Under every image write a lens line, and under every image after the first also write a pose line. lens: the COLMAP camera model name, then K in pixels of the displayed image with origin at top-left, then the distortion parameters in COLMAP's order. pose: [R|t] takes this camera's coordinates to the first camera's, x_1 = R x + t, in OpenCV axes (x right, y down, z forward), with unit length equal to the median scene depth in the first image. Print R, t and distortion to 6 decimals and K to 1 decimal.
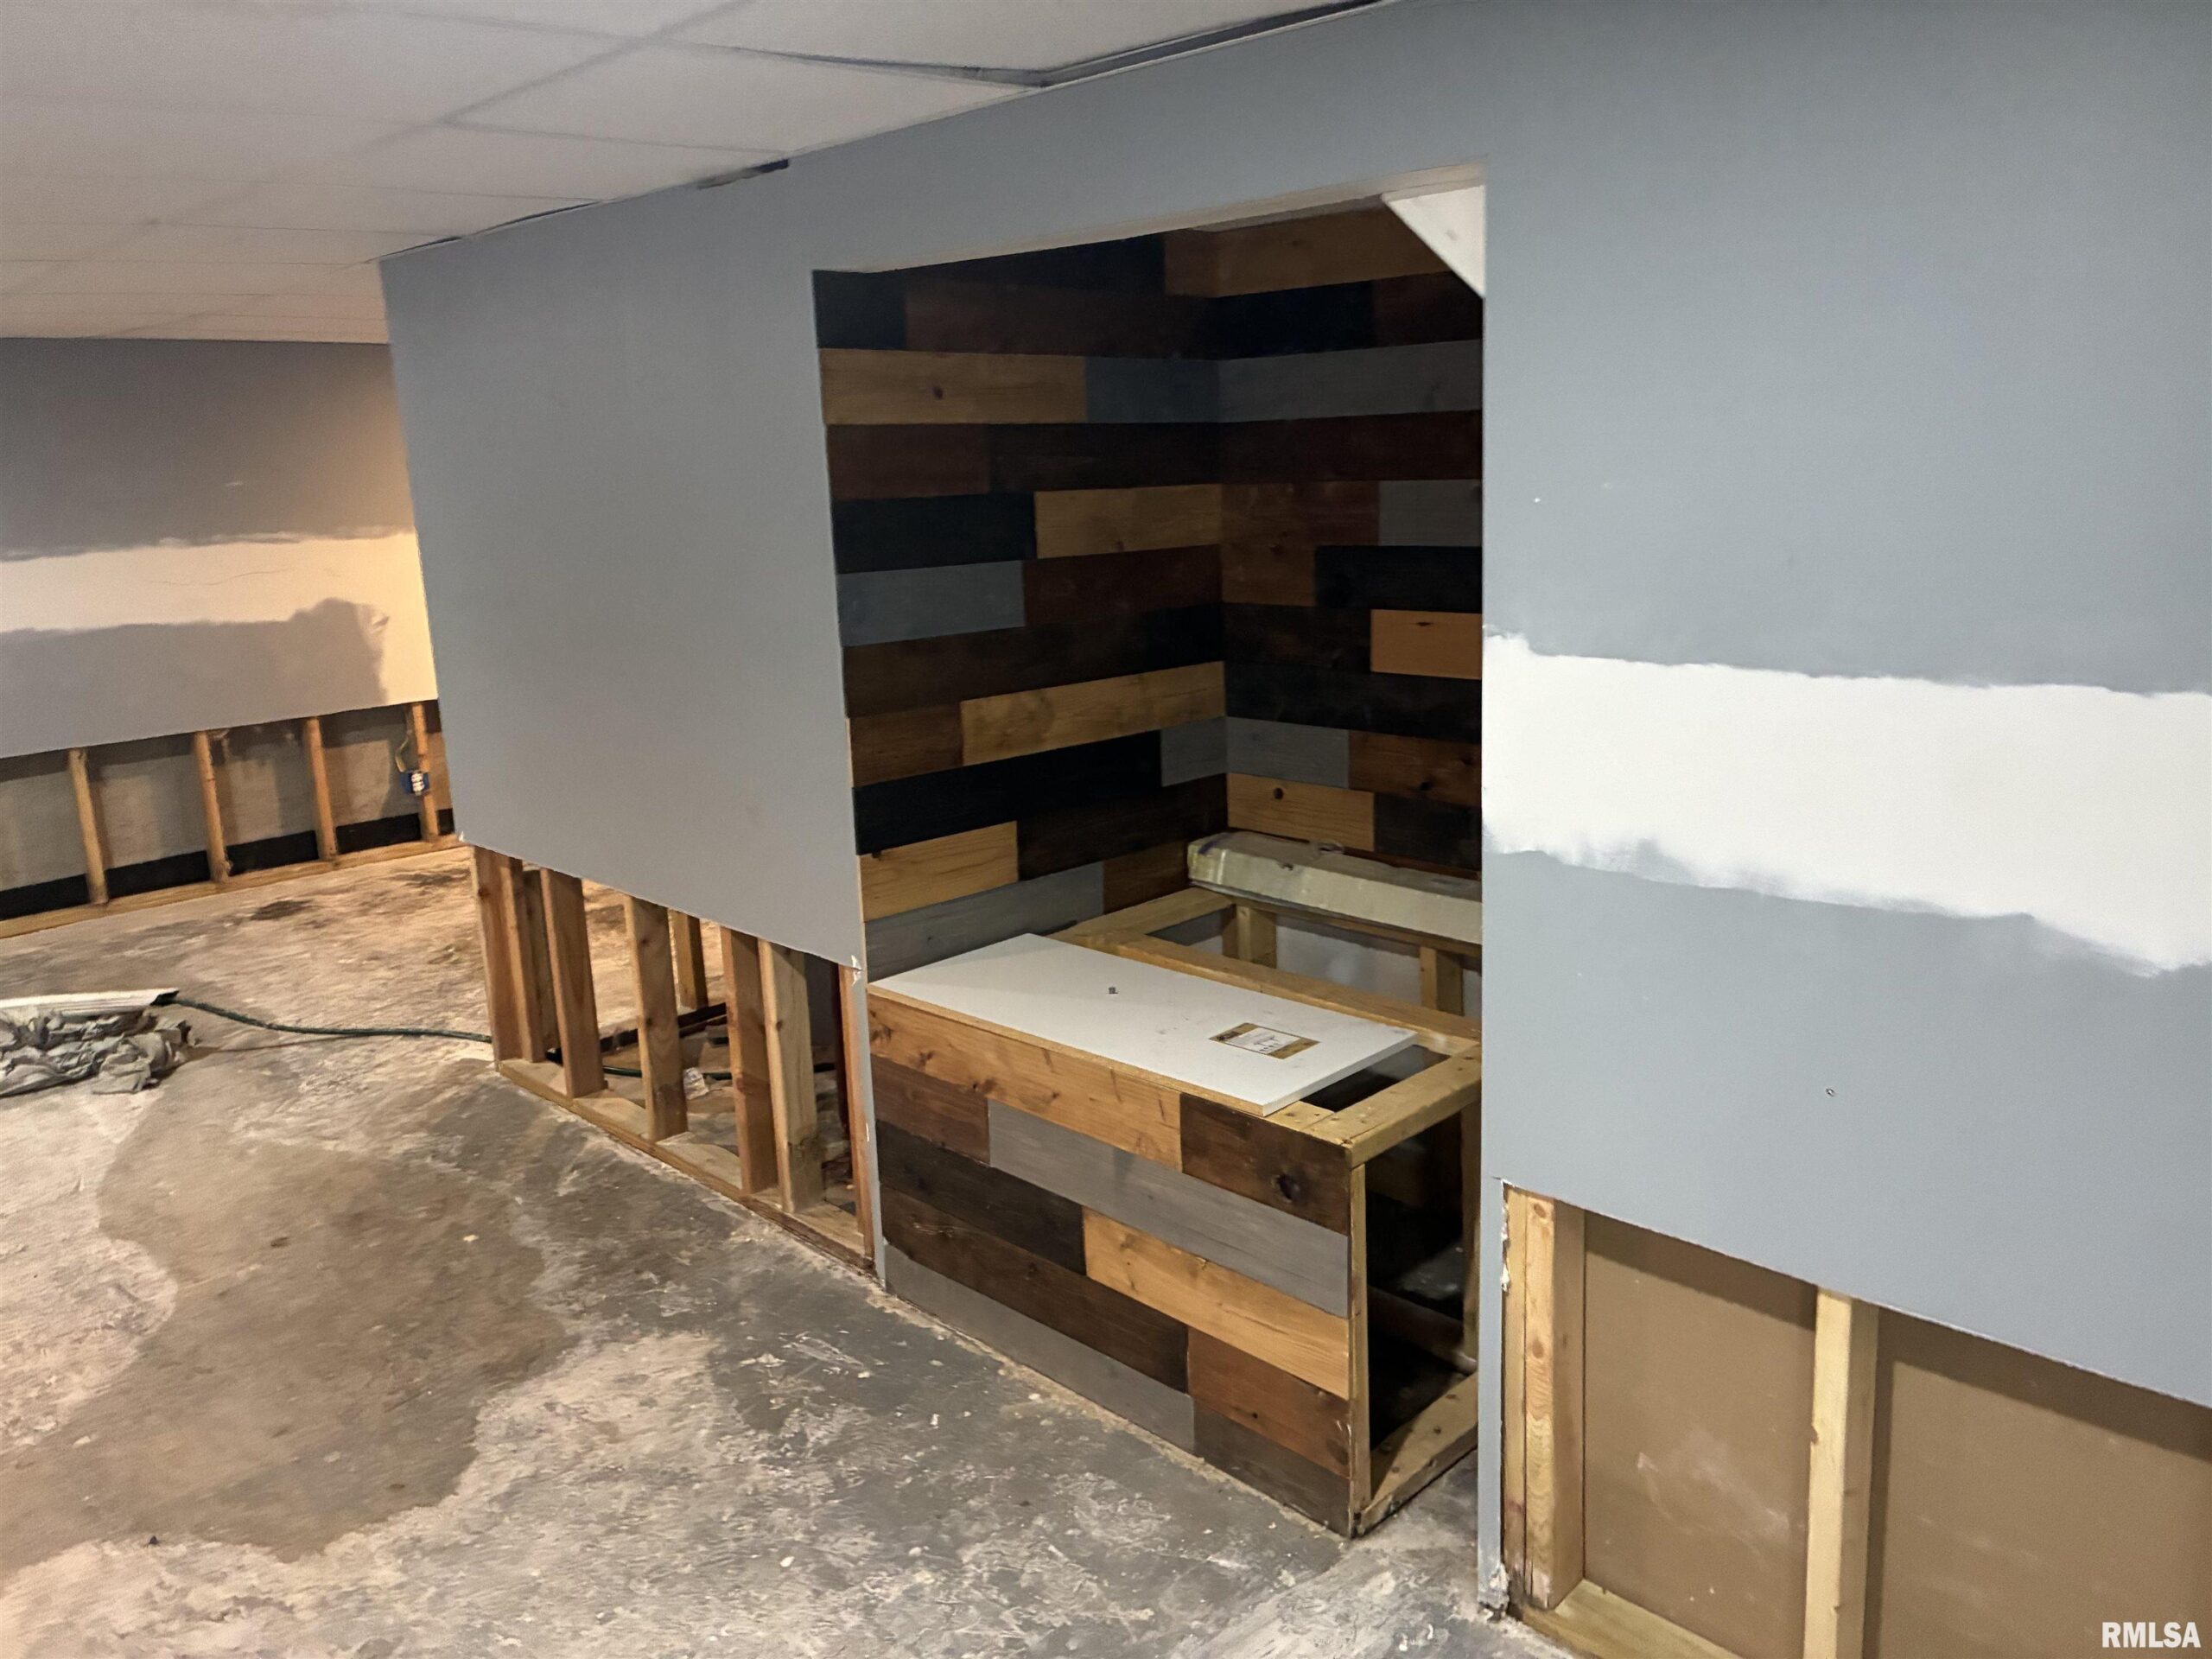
lens RADIAL K [[1671.4, 0, 1100.6], [0, 1671.4, 813.0], [0, 0, 1]] dist [0.024044, -0.019905]
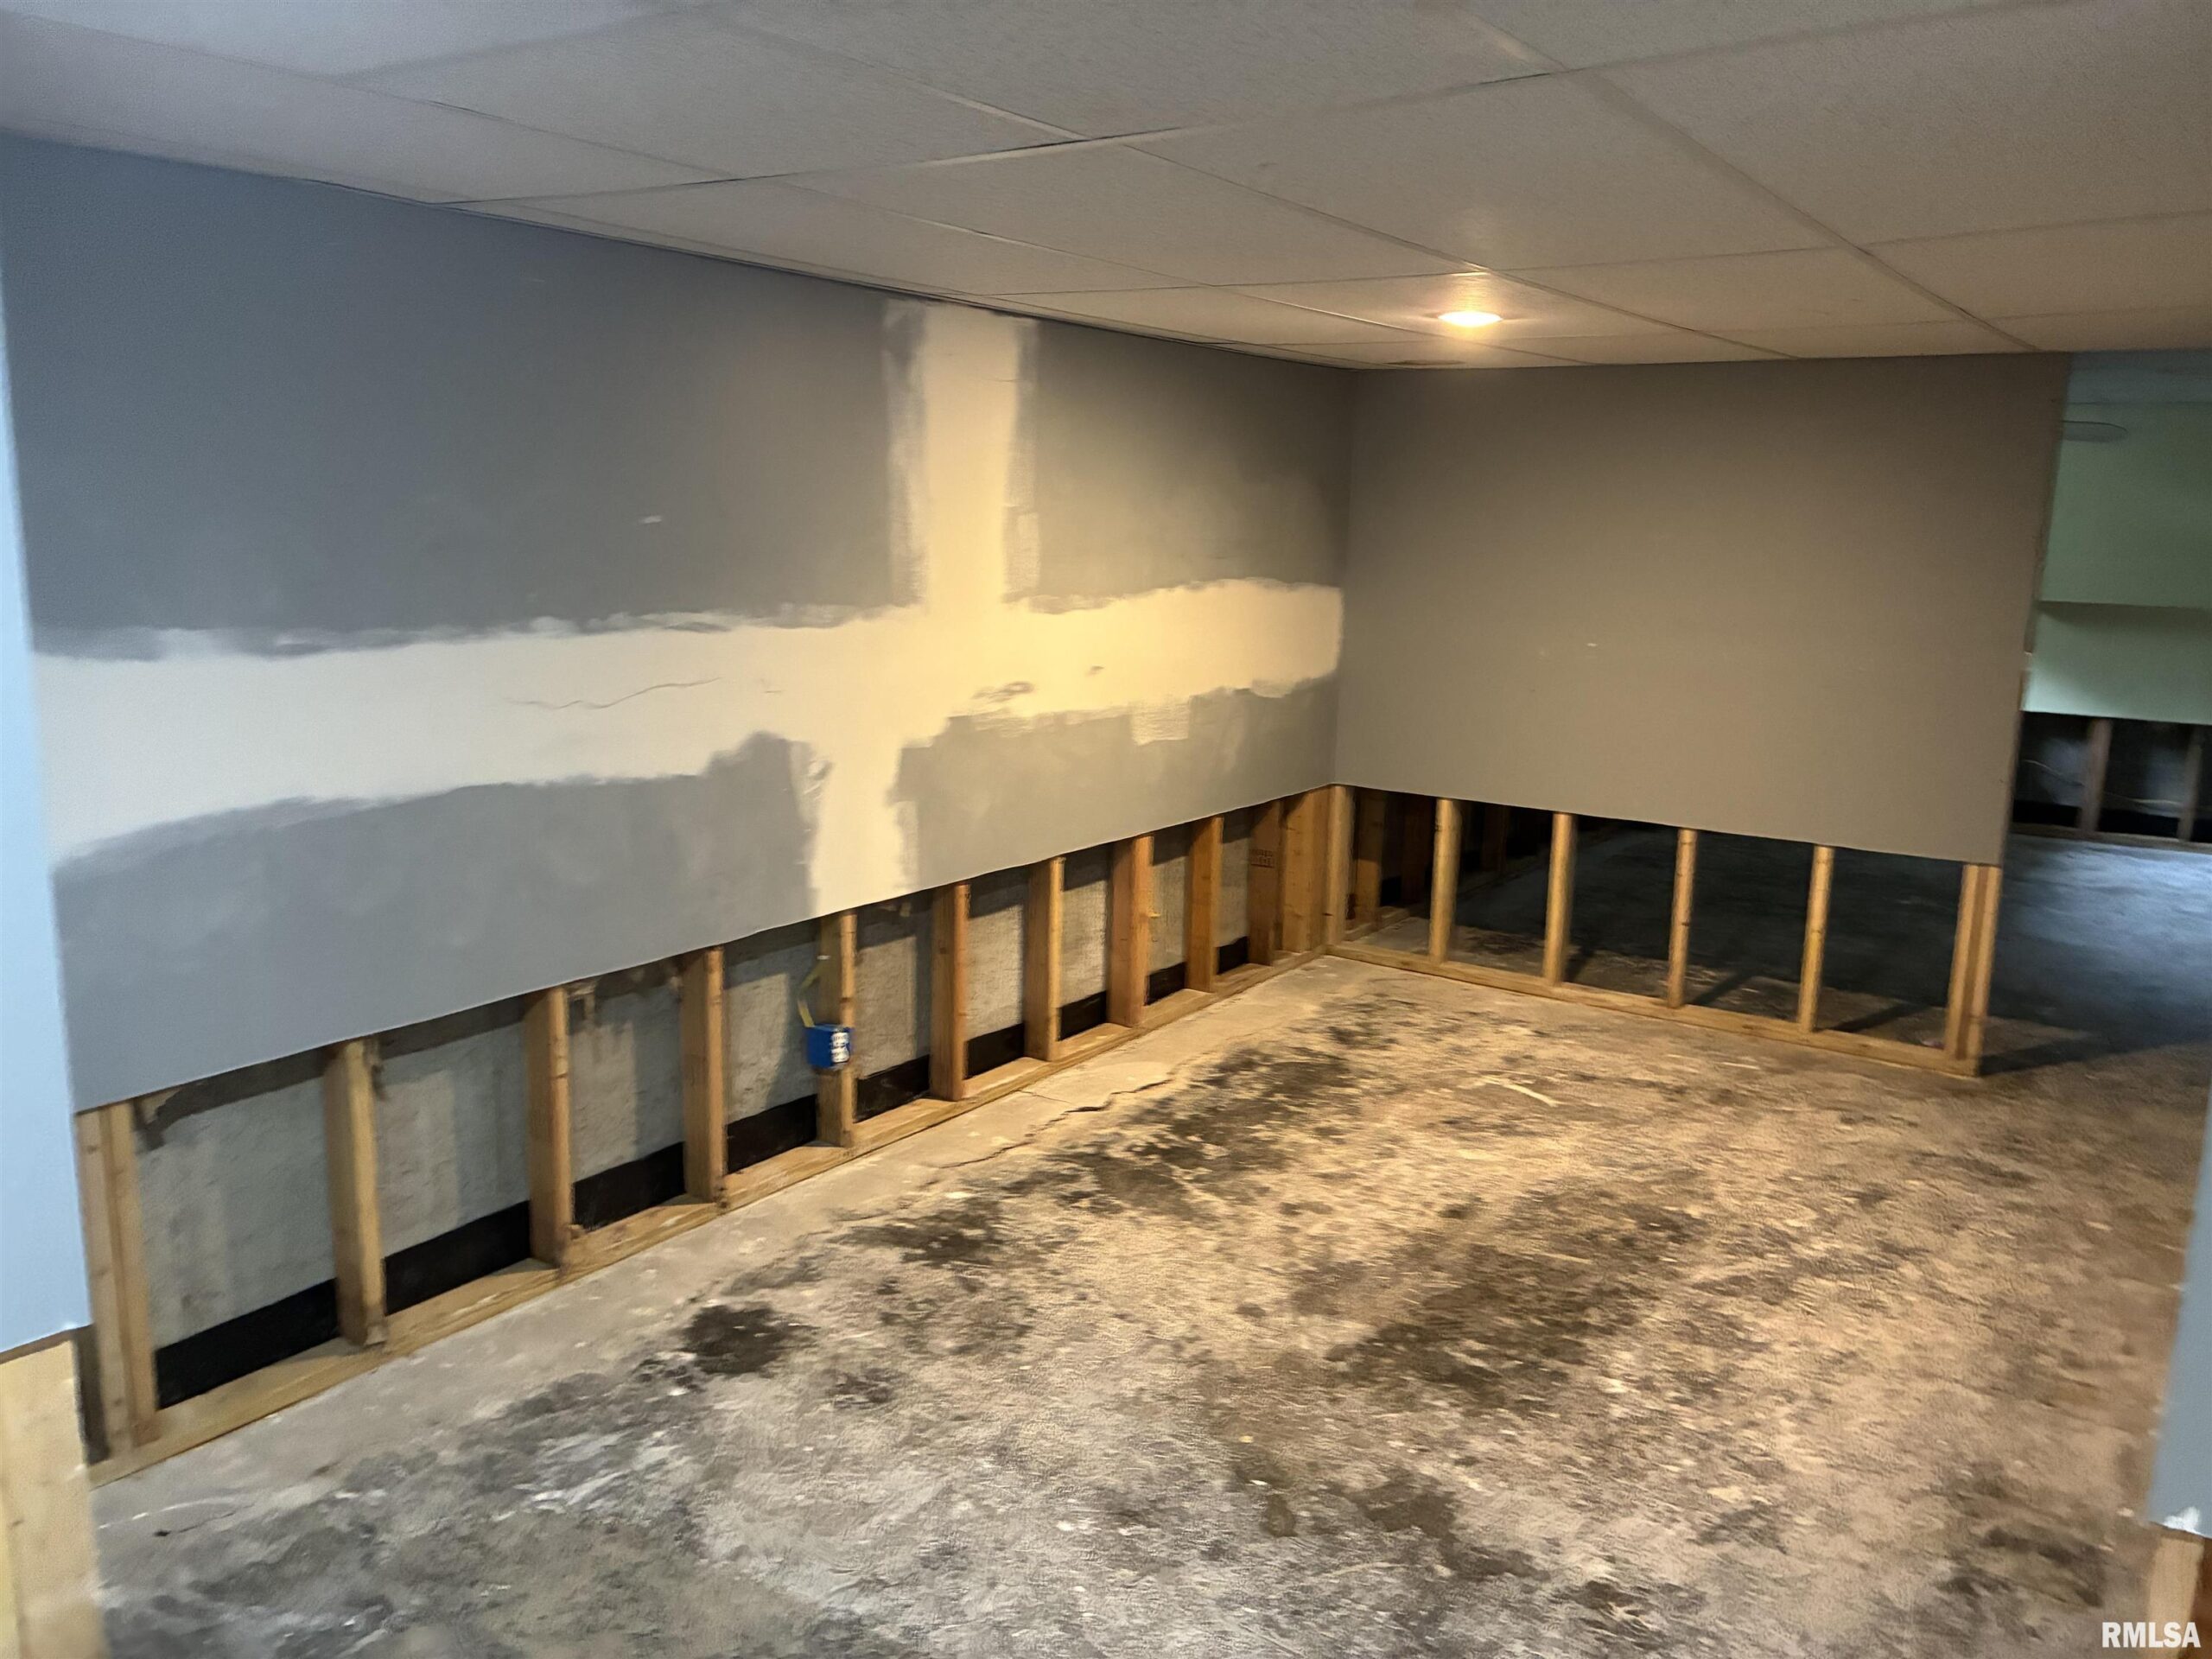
lens RADIAL K [[1671.4, 0, 1124.6], [0, 1671.4, 835.8], [0, 0, 1]] dist [0.024044, -0.019905]
pose [[0.980694, 0.025162, 0.193924, -0.453460], [-0.019762, 0.999363, -0.029730, -0.080975], [-0.194548, 0.025324, 0.980566, 0.442784]]
